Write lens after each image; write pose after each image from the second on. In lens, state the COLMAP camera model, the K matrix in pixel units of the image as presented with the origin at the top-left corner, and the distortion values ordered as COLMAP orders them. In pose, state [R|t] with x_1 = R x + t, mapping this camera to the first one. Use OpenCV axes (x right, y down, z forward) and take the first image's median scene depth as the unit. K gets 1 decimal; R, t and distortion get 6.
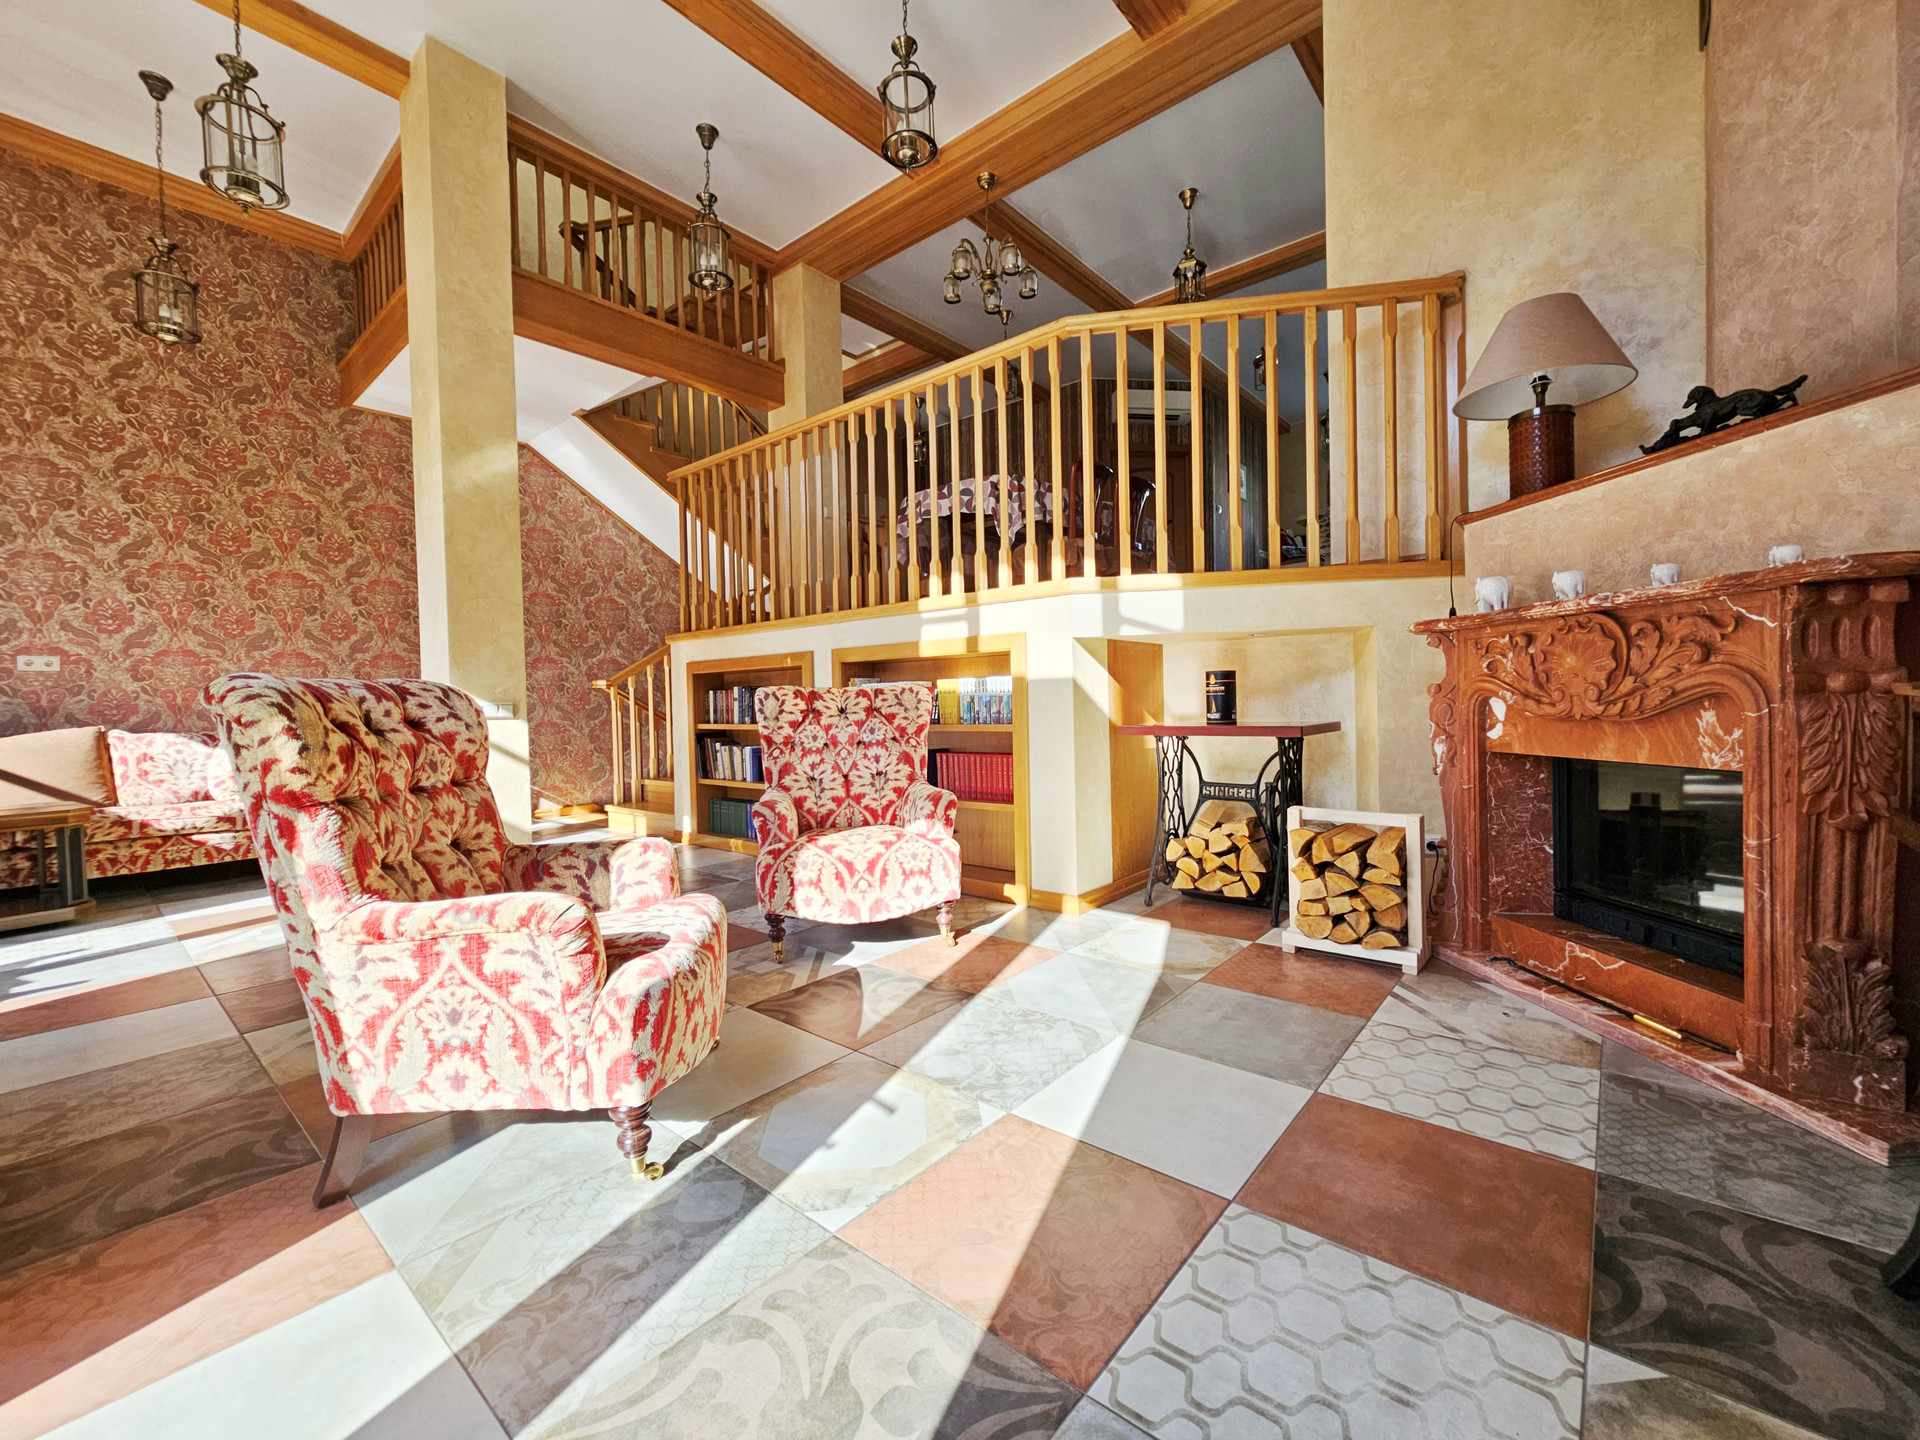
lens RADIAL K [[780.1, 0, 960.9], [0, 780.1, 716.7], [0, 0, 1]] dist [-0.001841, 0.000047]
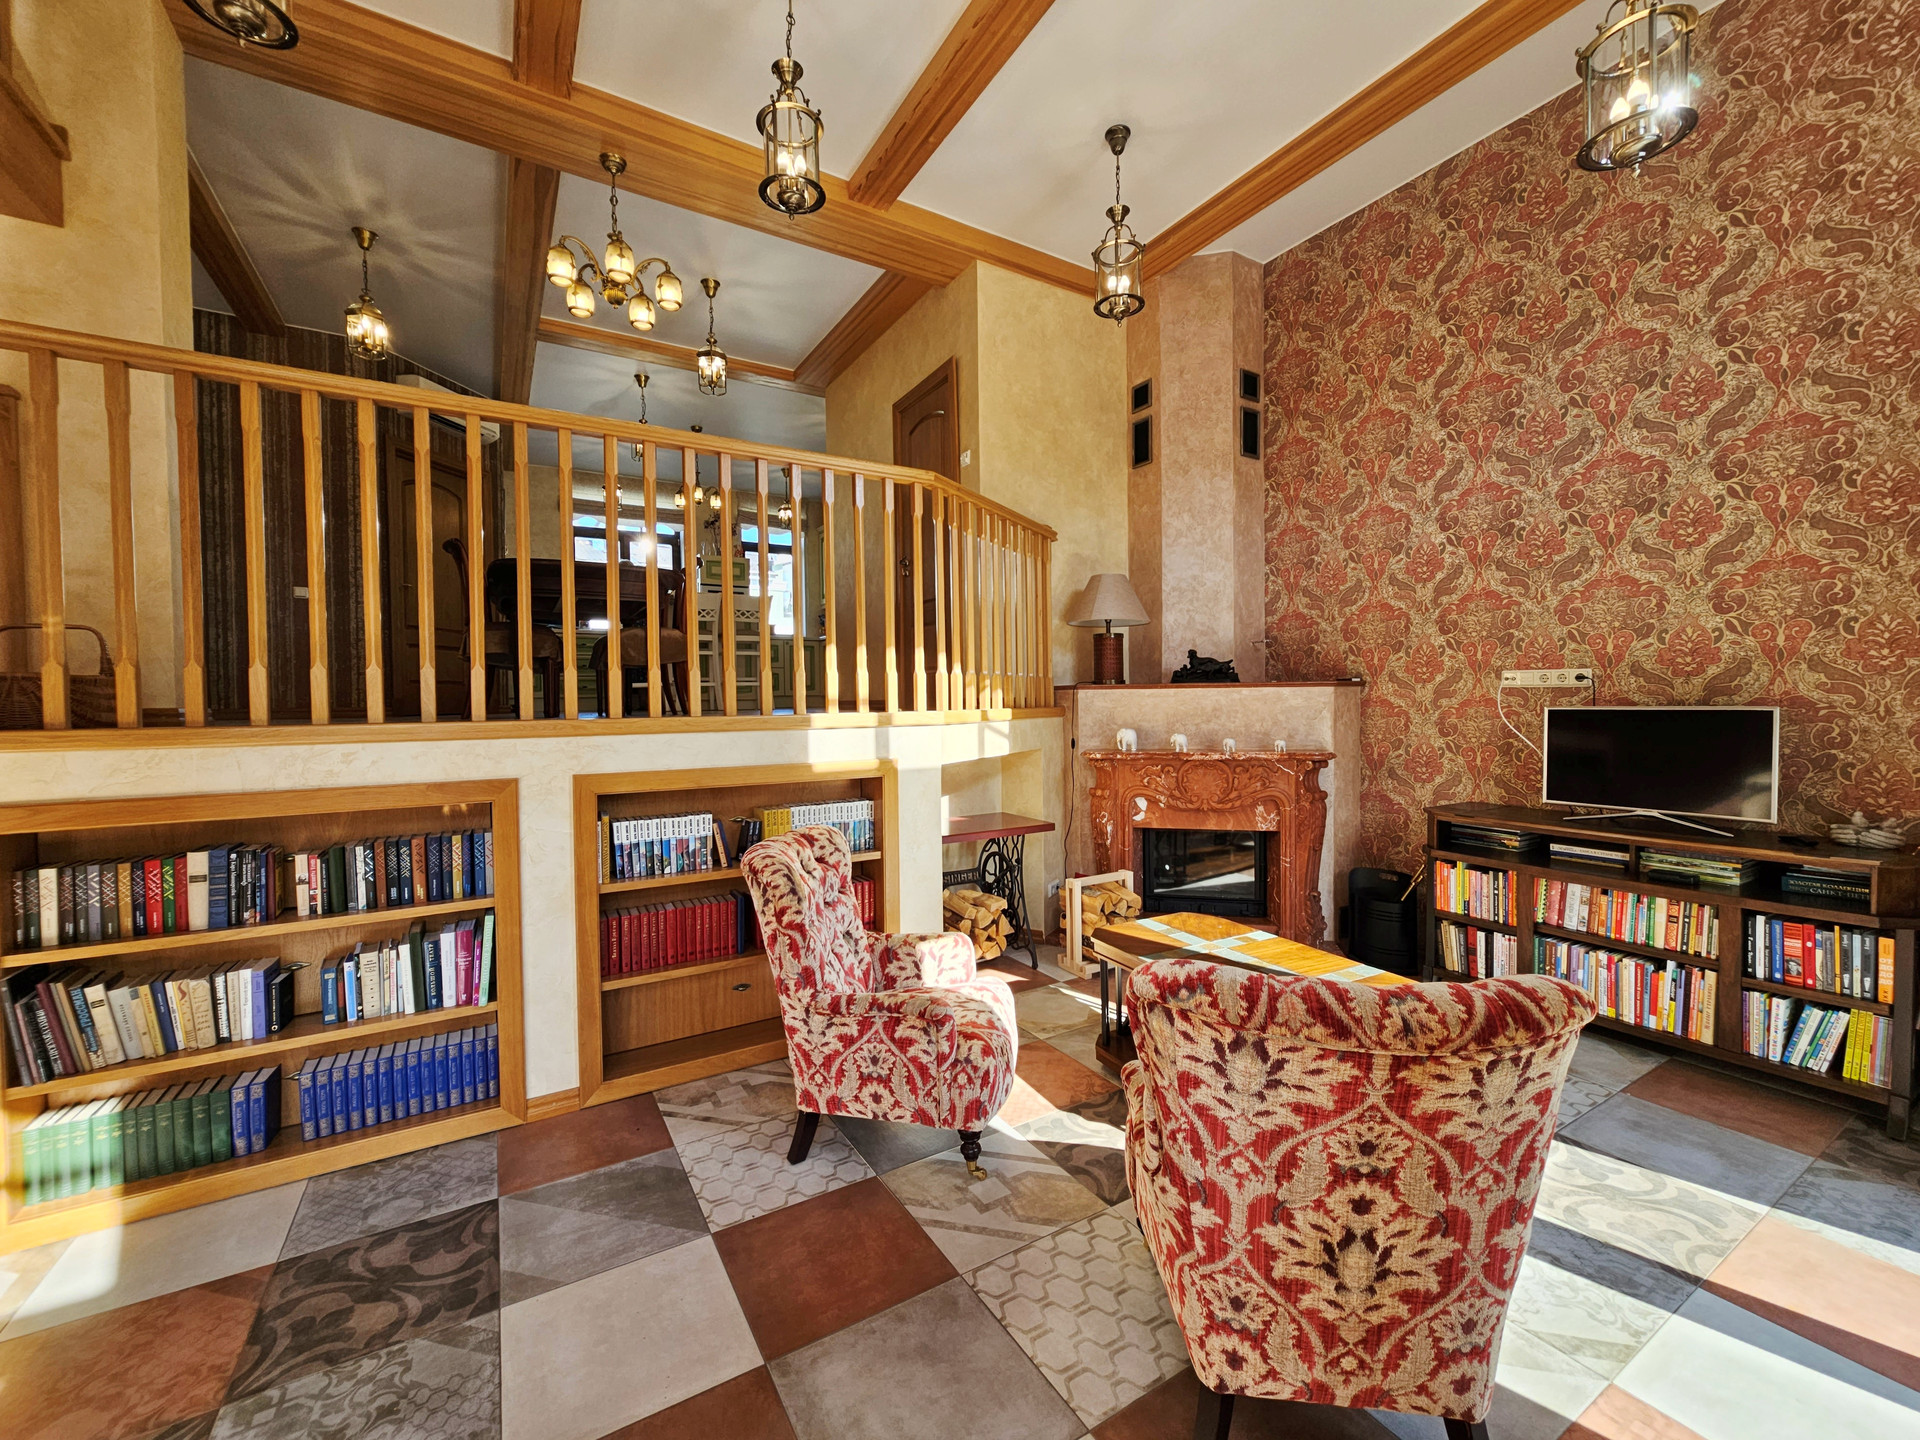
lens RADIAL K [[780.1, 0, 961.5], [0, 780.1, 718.8], [0, 0, 1]] dist [-0.001841, 0.000047]
pose [[0.317010, -0.000285, 0.948422, -0.690962], [0.024337, 0.999673, -0.007834, -0.121728], [-0.948110, 0.025565, 0.316913, 0.489103]]
